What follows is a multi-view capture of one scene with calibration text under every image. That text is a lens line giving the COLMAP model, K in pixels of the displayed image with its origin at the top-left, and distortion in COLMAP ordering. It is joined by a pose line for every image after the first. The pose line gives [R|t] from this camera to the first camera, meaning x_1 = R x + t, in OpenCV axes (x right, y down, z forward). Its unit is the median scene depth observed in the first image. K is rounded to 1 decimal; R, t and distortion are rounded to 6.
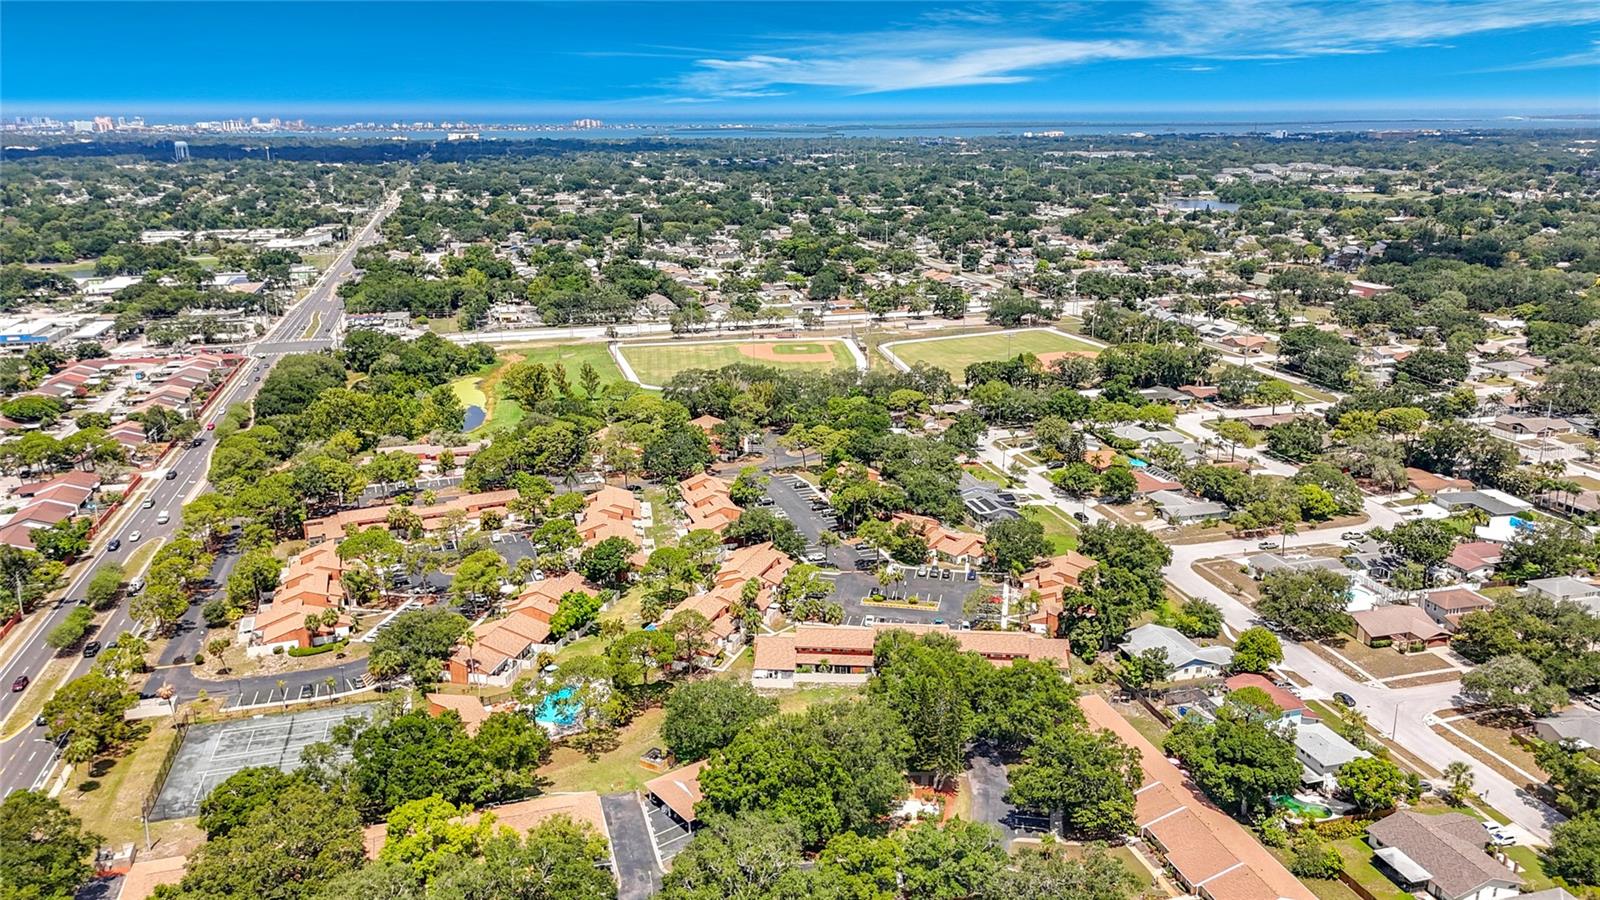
lens RADIAL K [[1202.3, 0, 789.2], [0, 1202.3, 439.5], [0, 0, 1]] dist [0.059942, -0.077198]
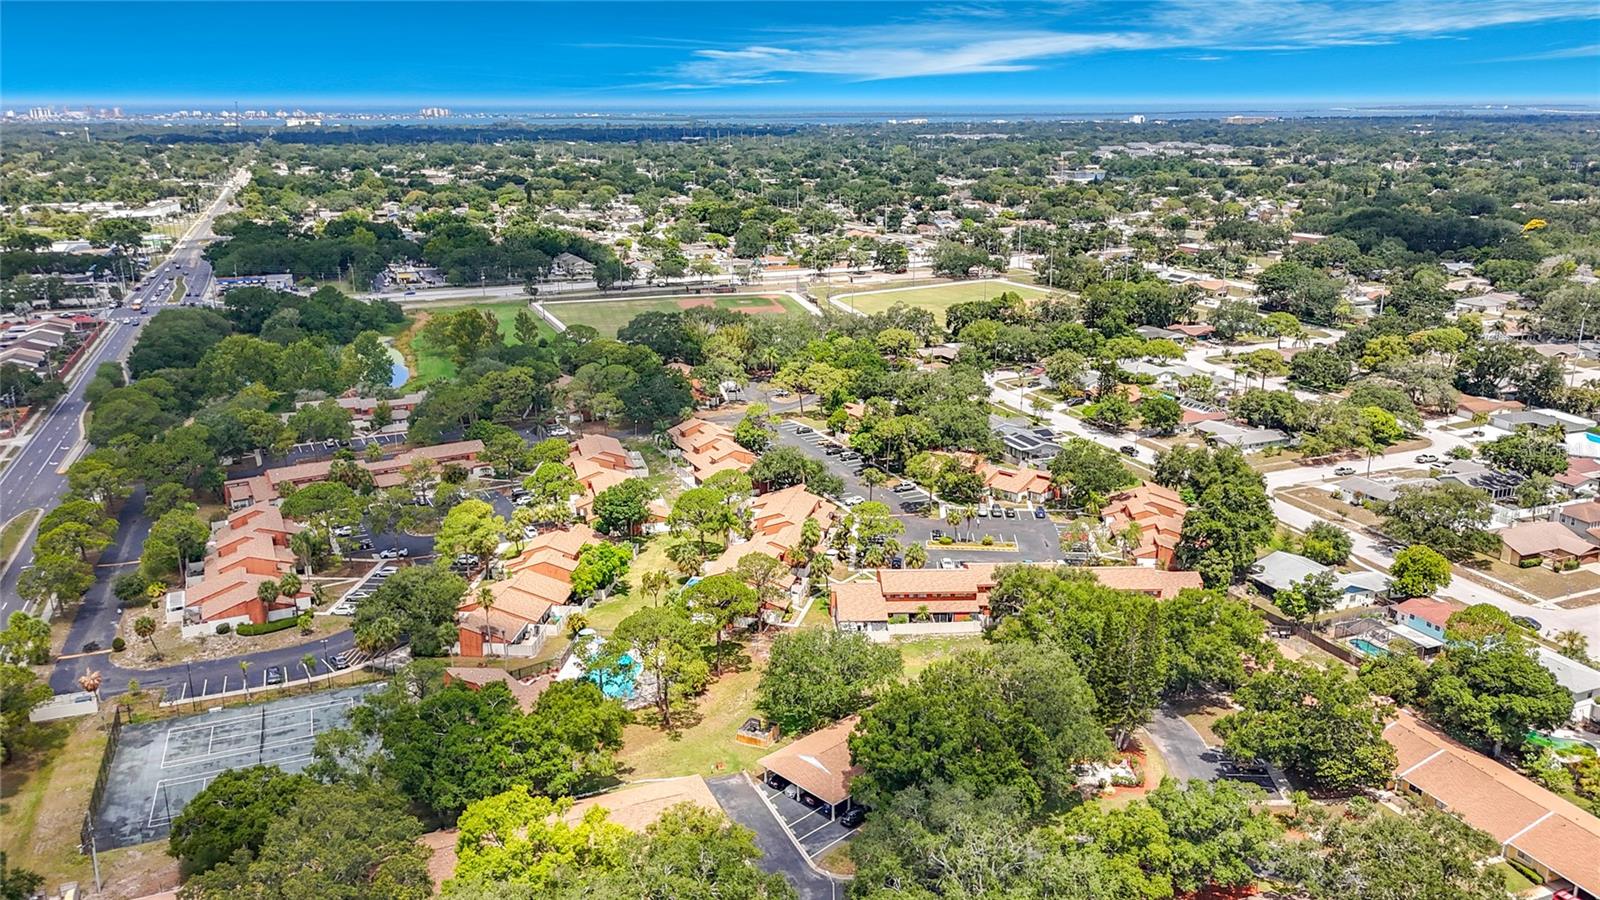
lens RADIAL K [[1202.3, 0, 790.8], [0, 1202.3, 473.8], [0, 0, 1]] dist [0.059942, -0.077198]
pose [[0.993179, -0.031761, 0.112189, -0.129748], [0.028209, 0.999054, 0.033106, 0.053162], [-0.113134, -0.029715, 0.993135, 0.165690]]
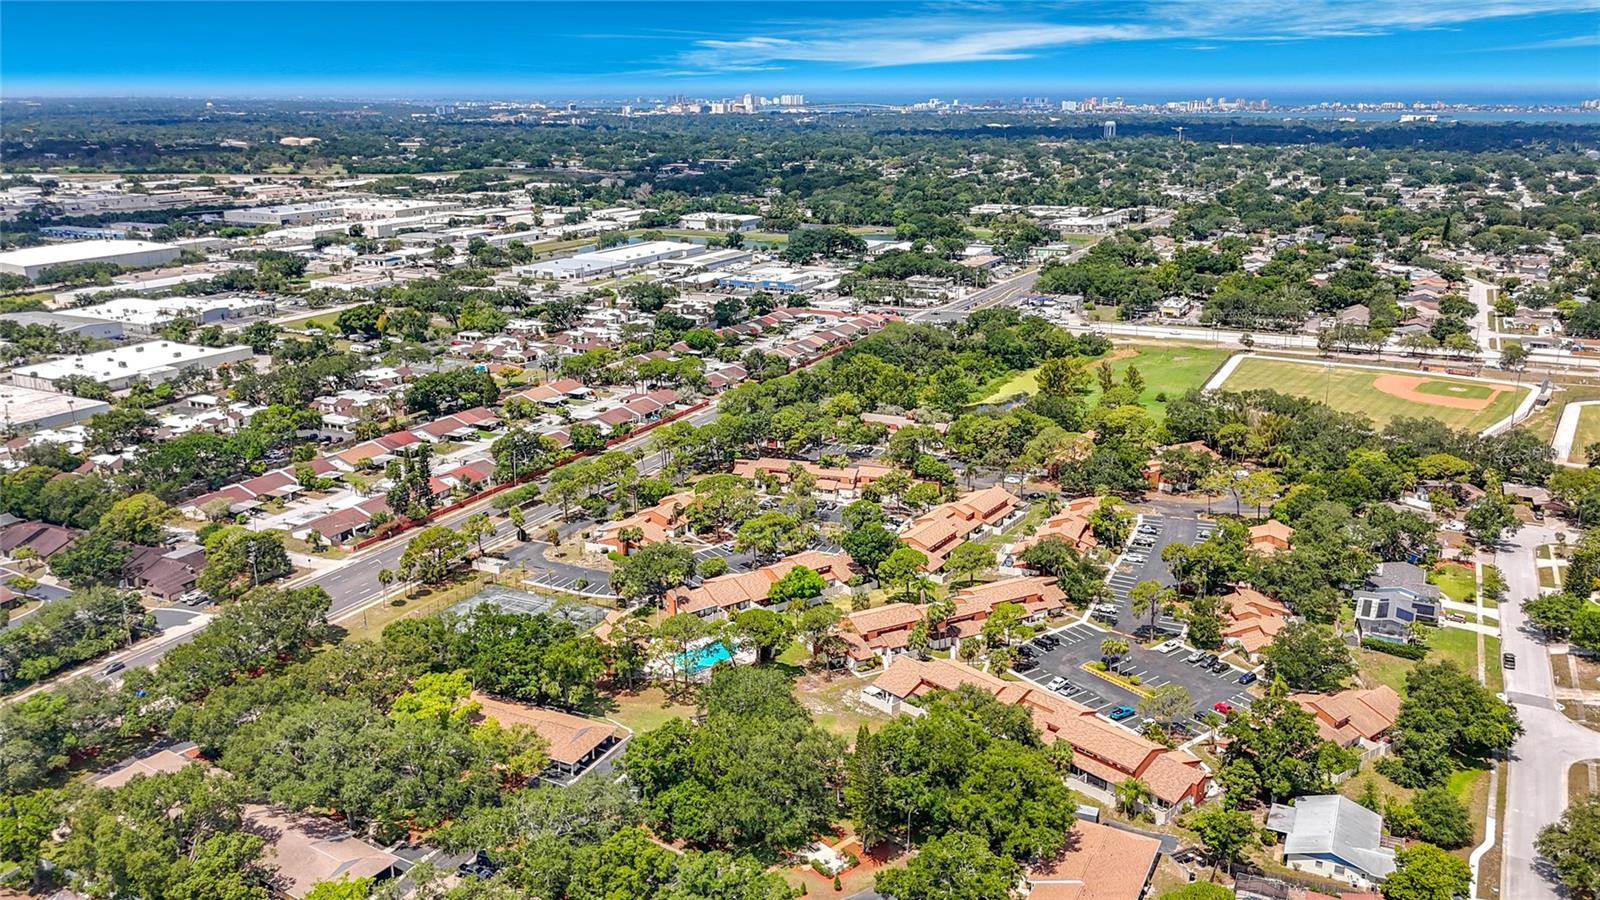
lens RADIAL K [[1202.3, 0, 790.6], [0, 1202.3, 466.1], [0, 0, 1]] dist [0.059942, -0.077198]
pose [[0.740247, 0.197813, -0.642576, 0.443050], [-0.174741, 0.979499, 0.100231, -0.059147], [0.649230, 0.038088, 0.759638, 0.180652]]
